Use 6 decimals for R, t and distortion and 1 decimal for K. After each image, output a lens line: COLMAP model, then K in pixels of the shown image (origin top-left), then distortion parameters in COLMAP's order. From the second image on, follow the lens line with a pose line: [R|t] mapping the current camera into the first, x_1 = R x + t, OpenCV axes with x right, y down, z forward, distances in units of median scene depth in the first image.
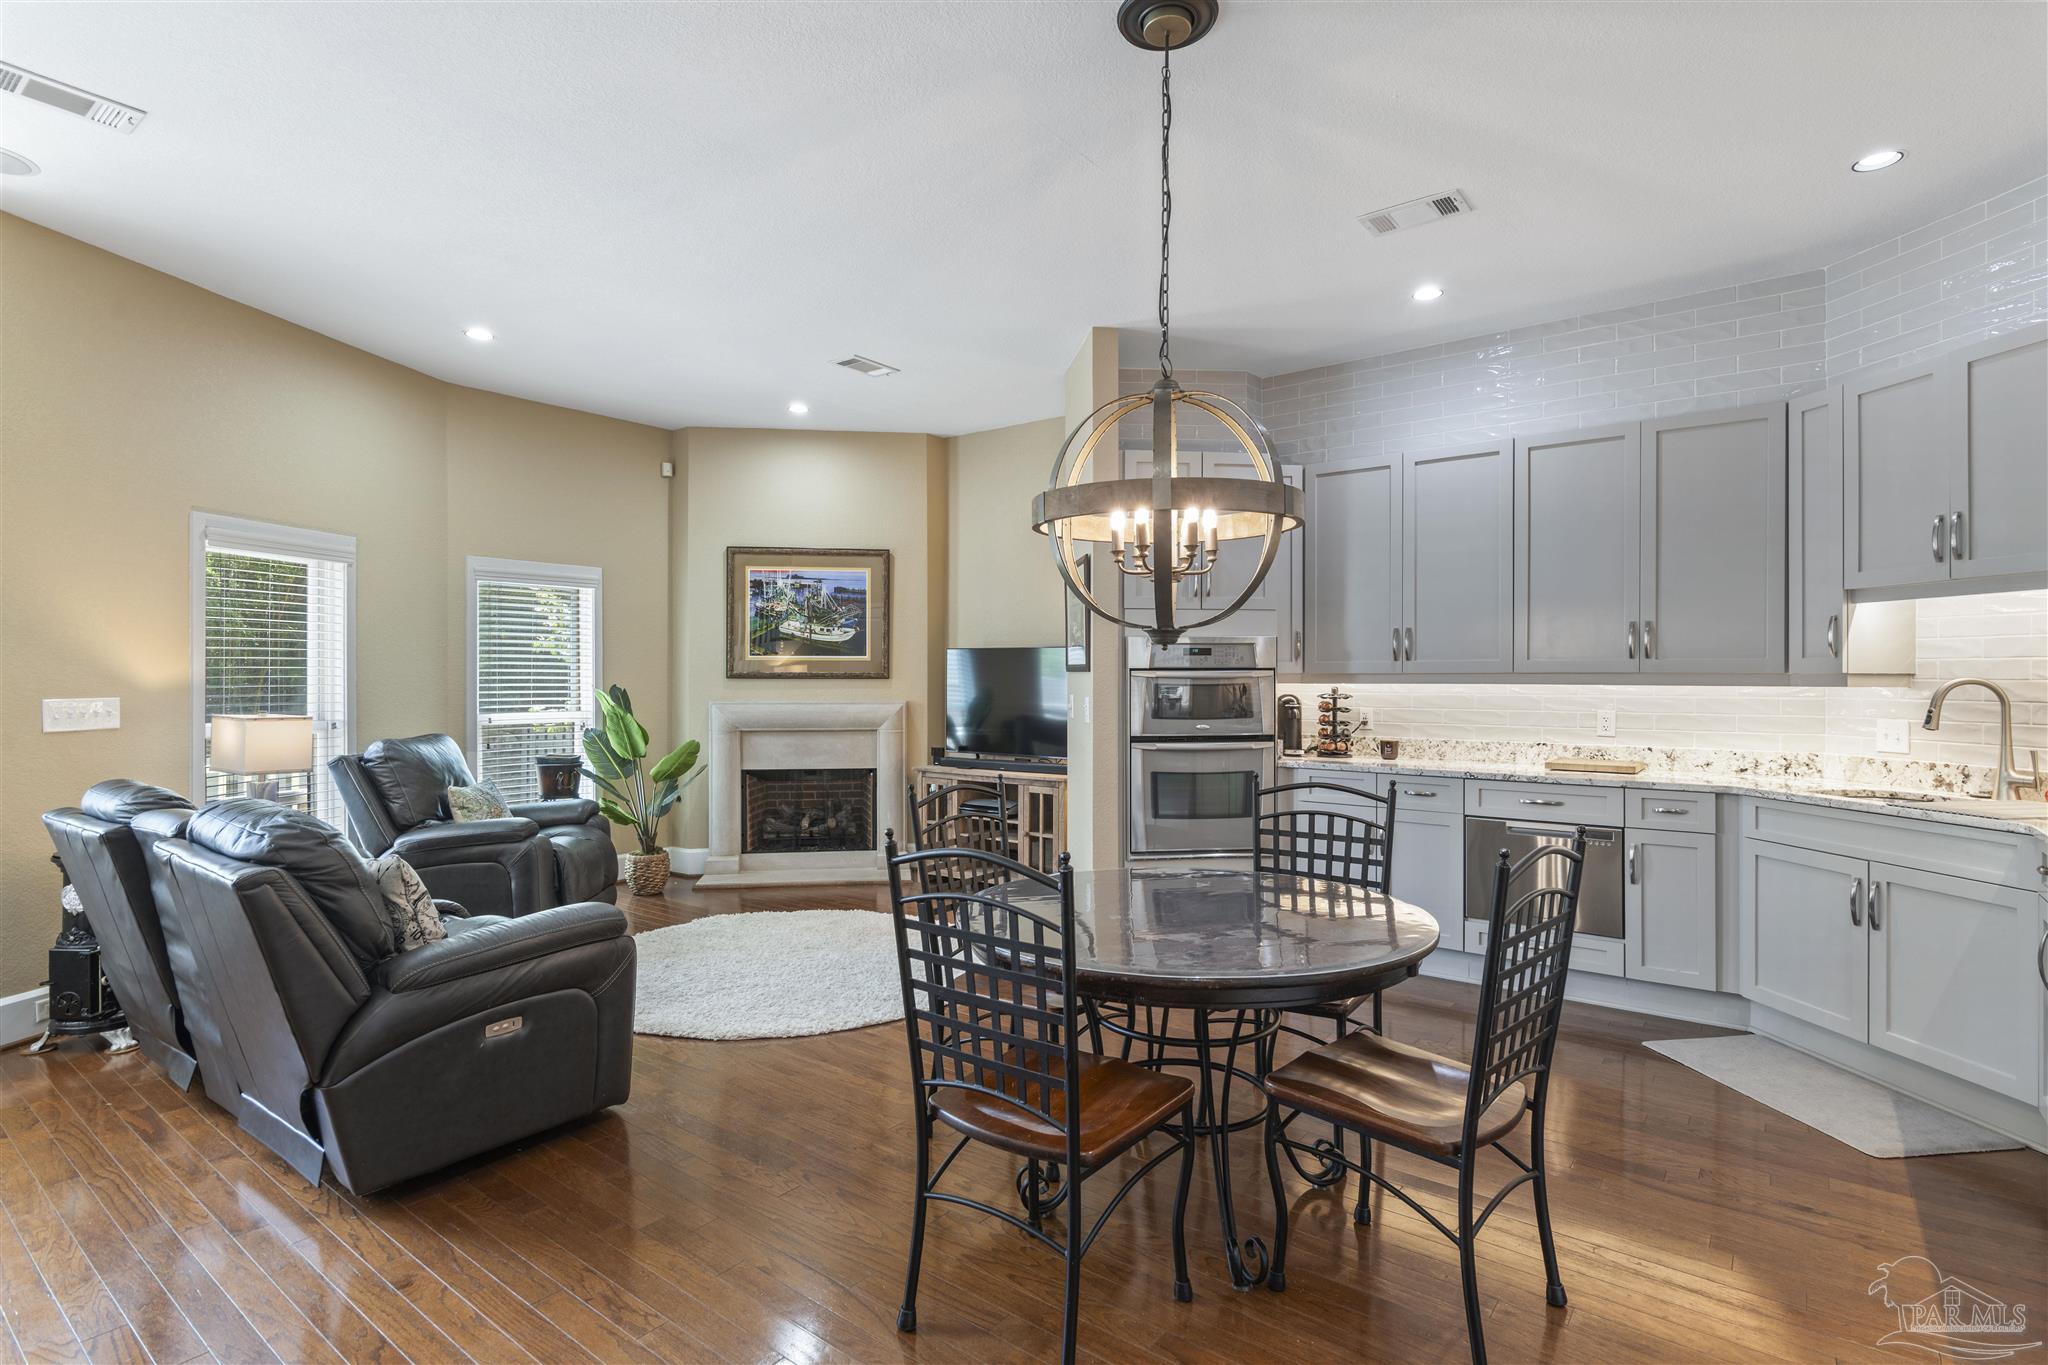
lens RADIAL K [[1011.8, 0, 1023.4], [0, 1011.8, 686.4], [0, 0, 1]] dist [0.000027, -0.000280]
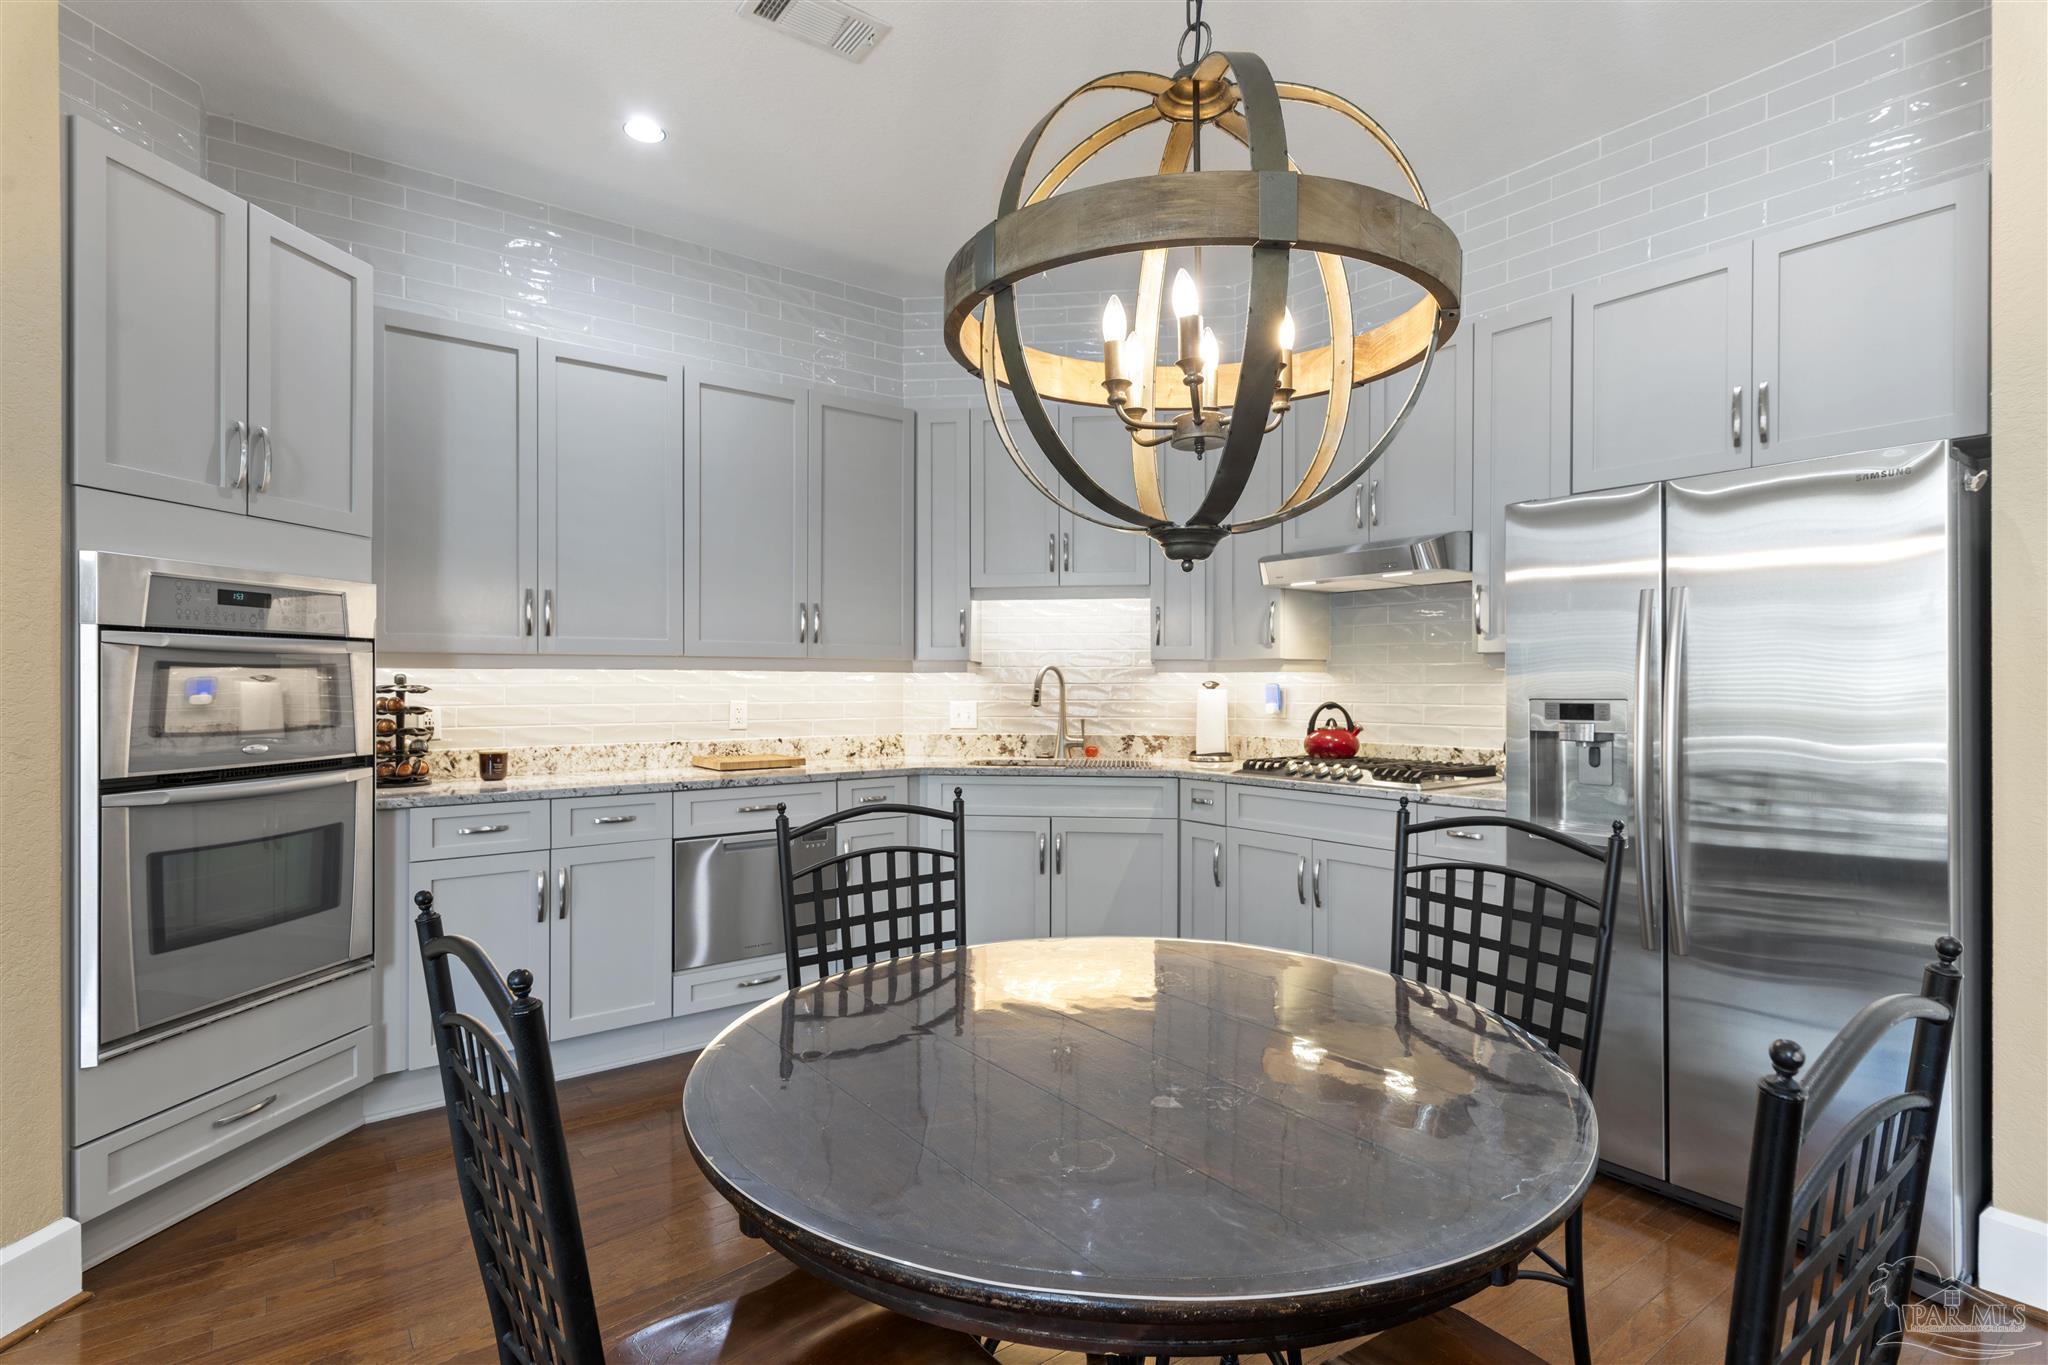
lens RADIAL K [[1011.8, 0, 1023.4], [0, 1011.8, 686.4], [0, 0, 1]] dist [0.000027, -0.000280]
pose [[0.251663, -0.003016, 0.967810, -0.273951], [0.011111, 0.999938, 0.000227, 0.016534], [-0.967751, 0.010697, 0.251681, 0.635187]]
